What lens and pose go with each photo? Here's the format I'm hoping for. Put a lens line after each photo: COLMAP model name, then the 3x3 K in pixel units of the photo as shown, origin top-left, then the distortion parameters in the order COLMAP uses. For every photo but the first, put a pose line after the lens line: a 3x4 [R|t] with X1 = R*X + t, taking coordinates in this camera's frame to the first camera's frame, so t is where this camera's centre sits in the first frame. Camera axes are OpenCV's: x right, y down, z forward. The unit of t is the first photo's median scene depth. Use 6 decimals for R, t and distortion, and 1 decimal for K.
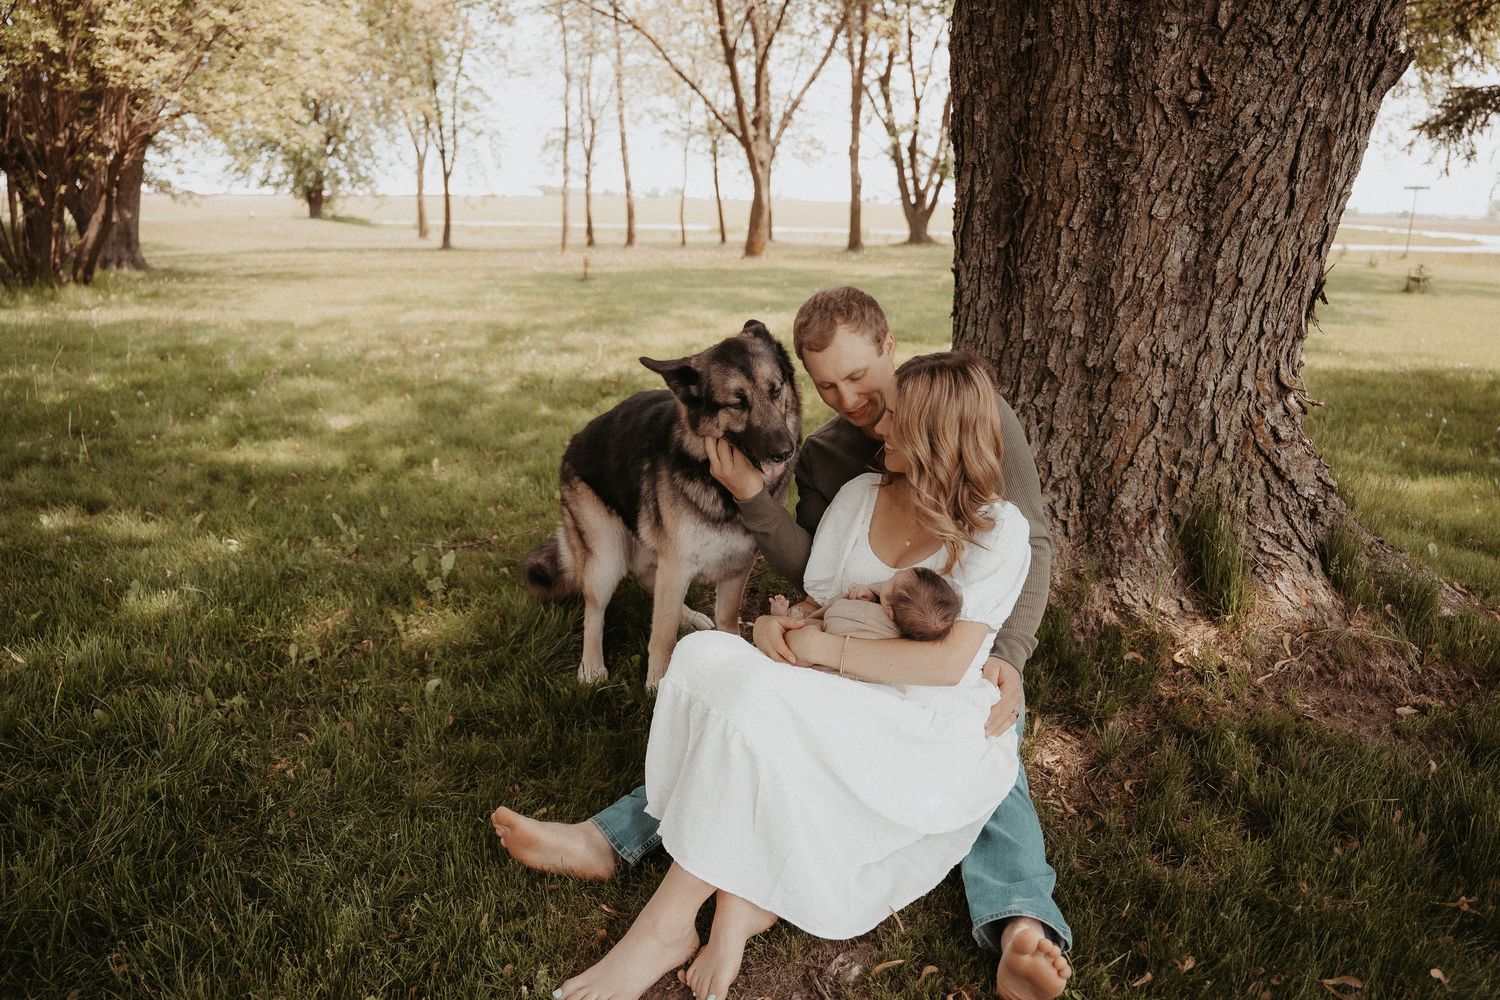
lens RADIAL K [[1122.1, 0, 748.3], [0, 1122.1, 507.4], [0, 0, 1]] dist [-0.121458, 0.117149]
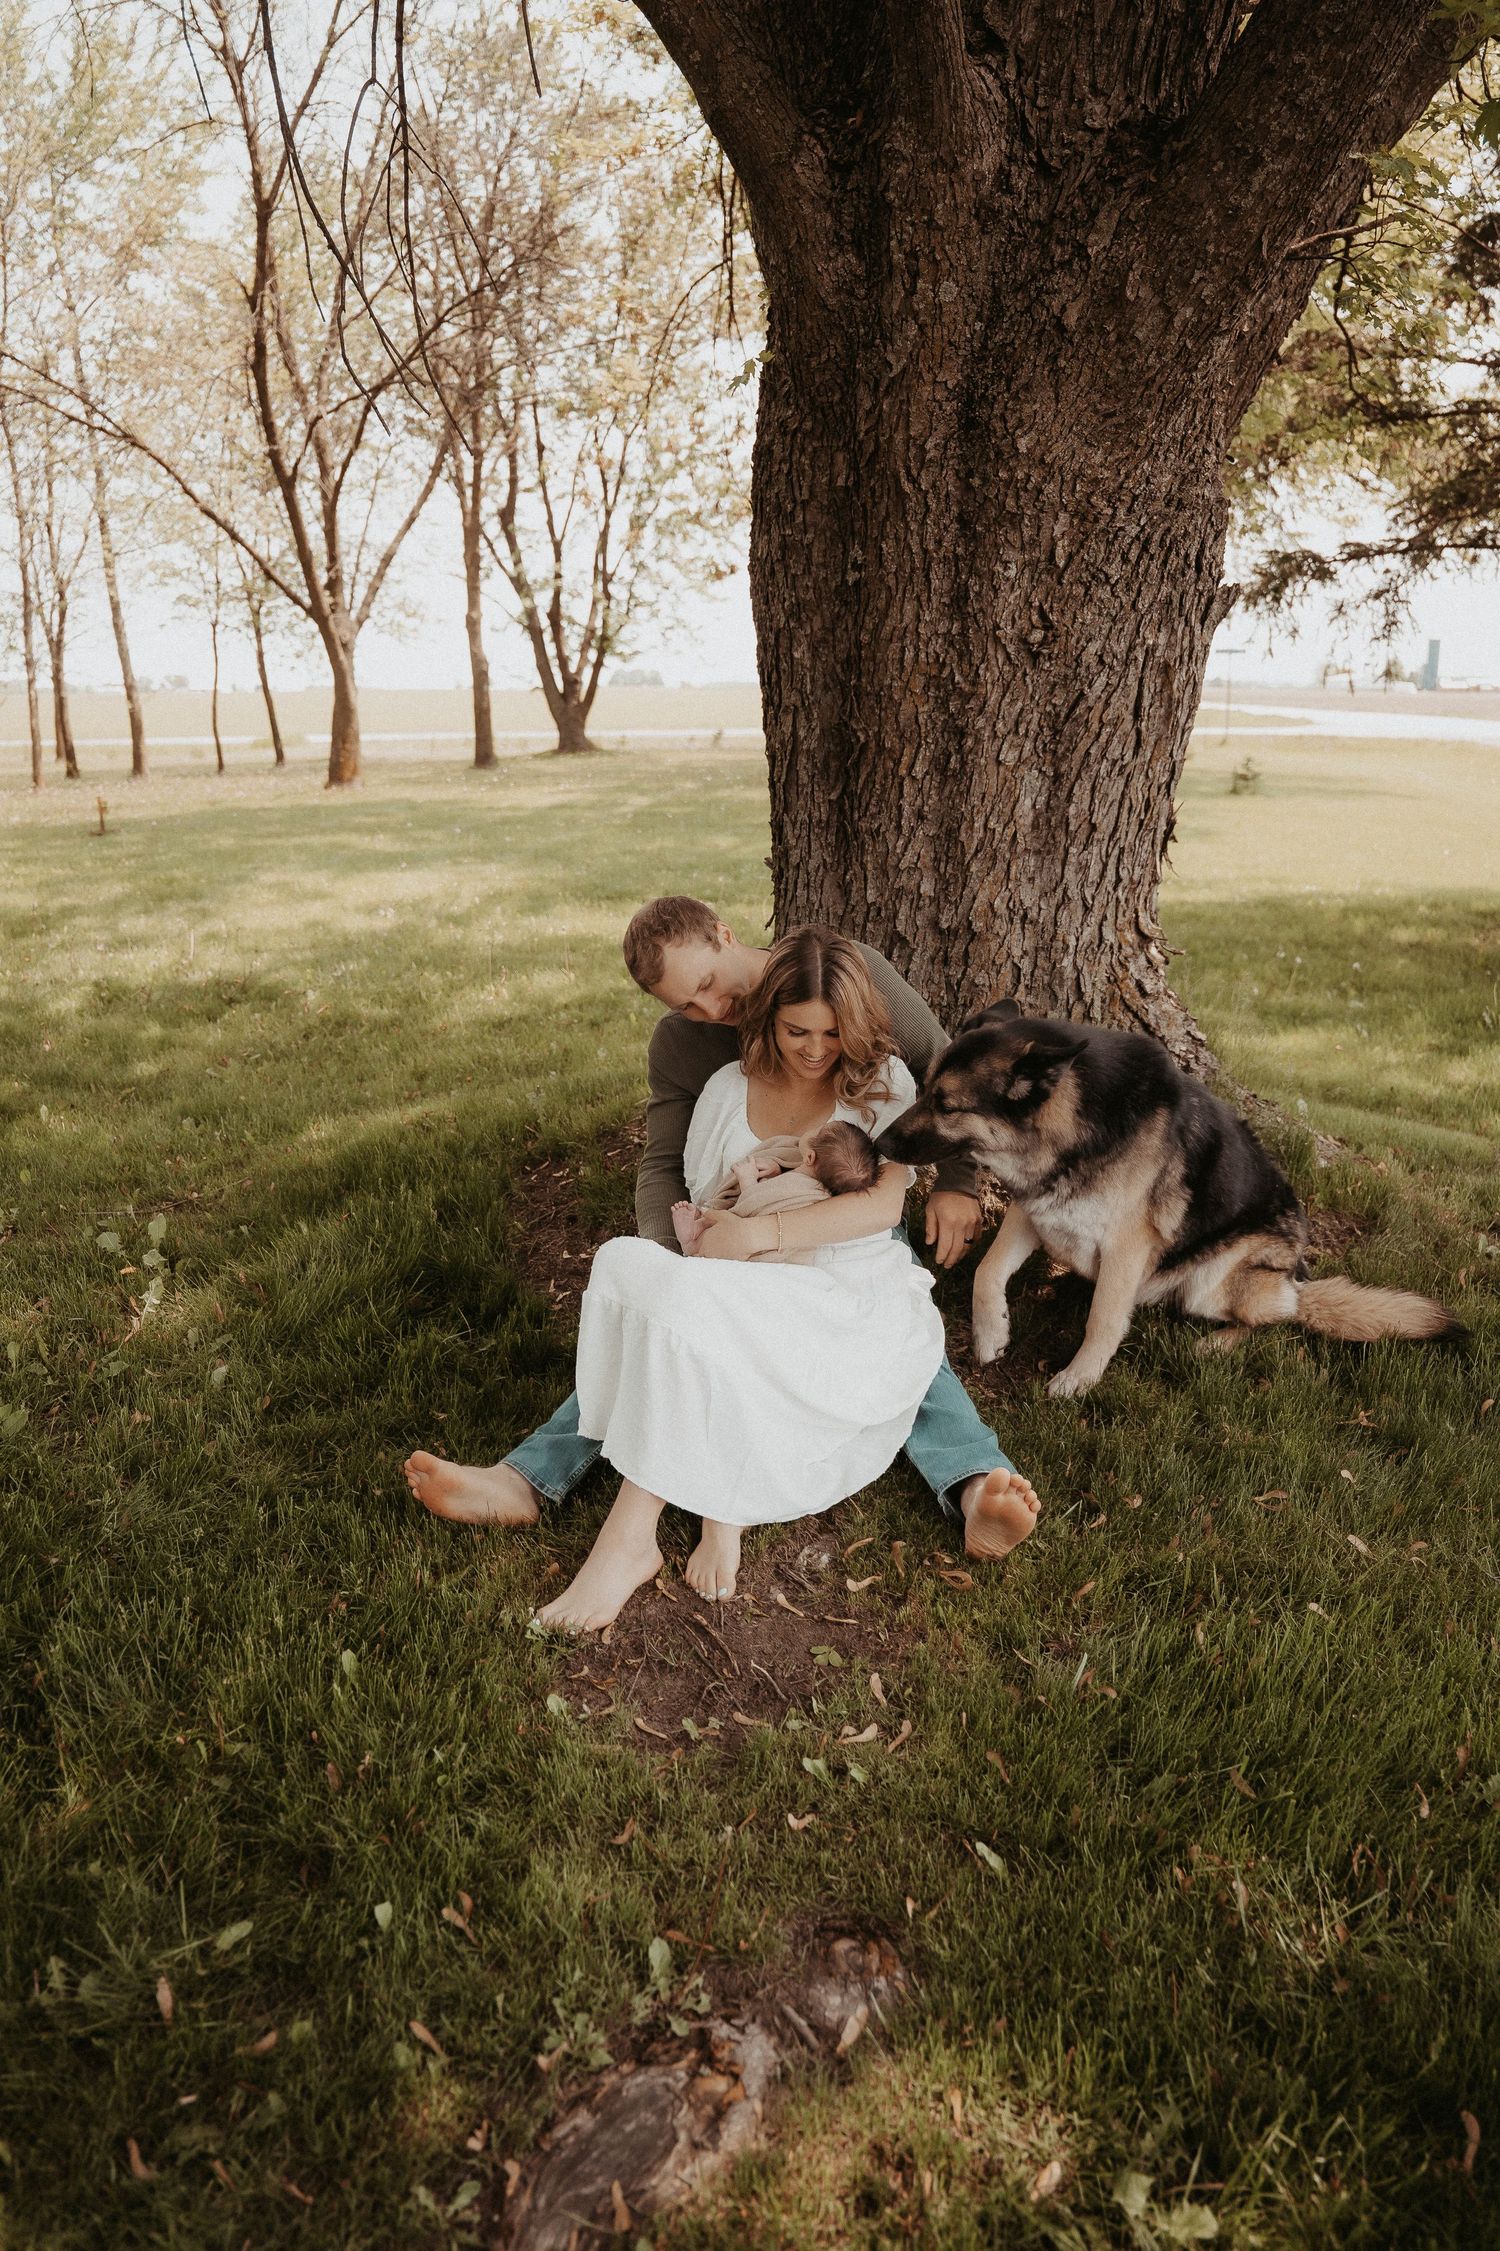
lens RADIAL K [[1683.9, 0, 750.0], [0, 1683.9, 1125.5], [0, 0, 1]] dist [-0.121458, 0.117149]
pose [[0.965721, -0.086937, 0.244590, -0.195967], [0.089504, 0.995986, 0.000622, 0.018412], [-0.243662, 0.021291, 0.969626, -0.288244]]
